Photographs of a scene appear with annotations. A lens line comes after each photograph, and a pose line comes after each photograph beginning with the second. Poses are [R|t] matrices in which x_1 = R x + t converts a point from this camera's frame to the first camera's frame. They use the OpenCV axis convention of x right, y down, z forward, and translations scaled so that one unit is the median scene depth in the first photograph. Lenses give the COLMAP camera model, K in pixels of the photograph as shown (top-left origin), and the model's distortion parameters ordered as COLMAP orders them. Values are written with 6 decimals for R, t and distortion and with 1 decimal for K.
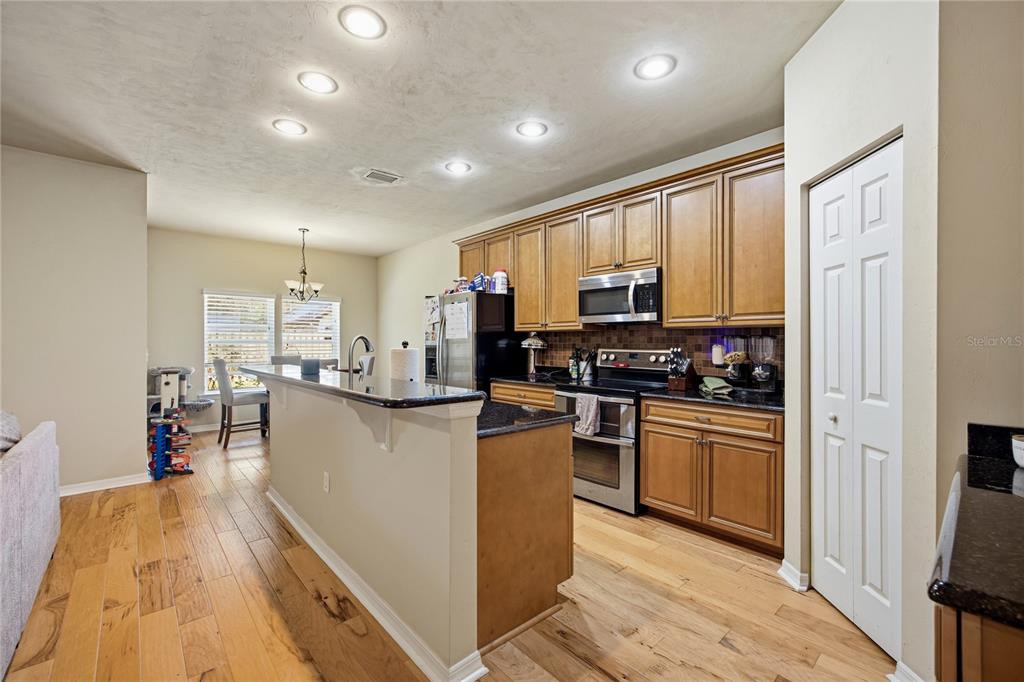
lens RADIAL K [[429.6, 0, 528.8], [0, 429.6, 340.5], [0, 0, 1]] dist [-0.001732, 0.001199]
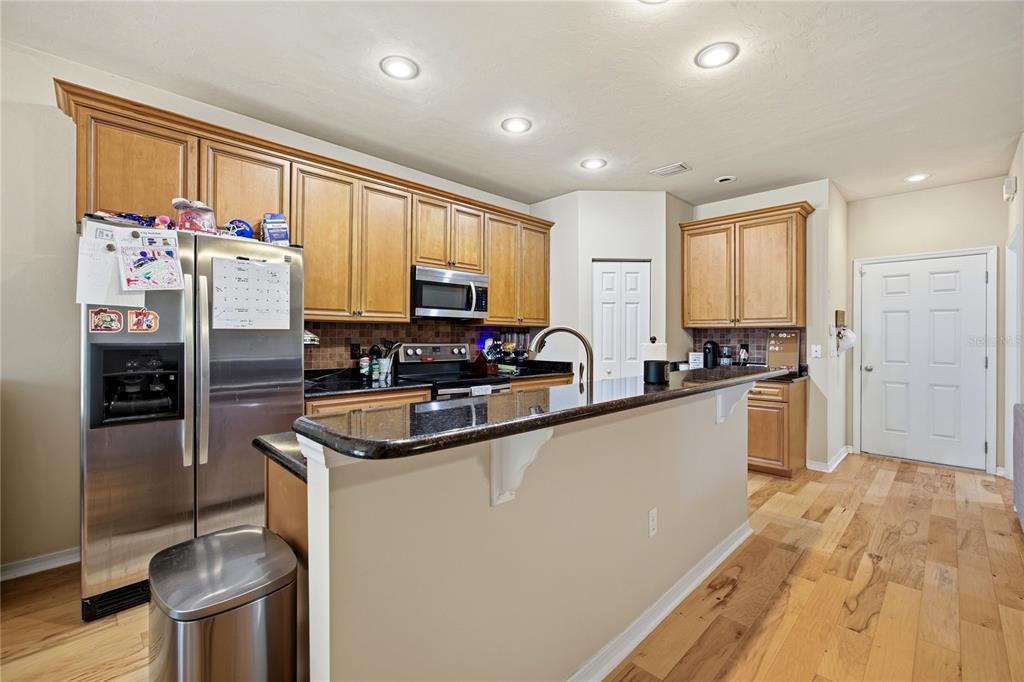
lens RADIAL K [[429.6, 0, 505.2], [0, 429.6, 336.7], [0, 0, 1]] dist [-0.001732, 0.001199]
pose [[-0.012810, -0.000317, 0.999918, -0.814219], [-0.005911, 0.999983, 0.000241, 0.003390], [-0.999900, -0.005908, -0.012811, 0.847270]]
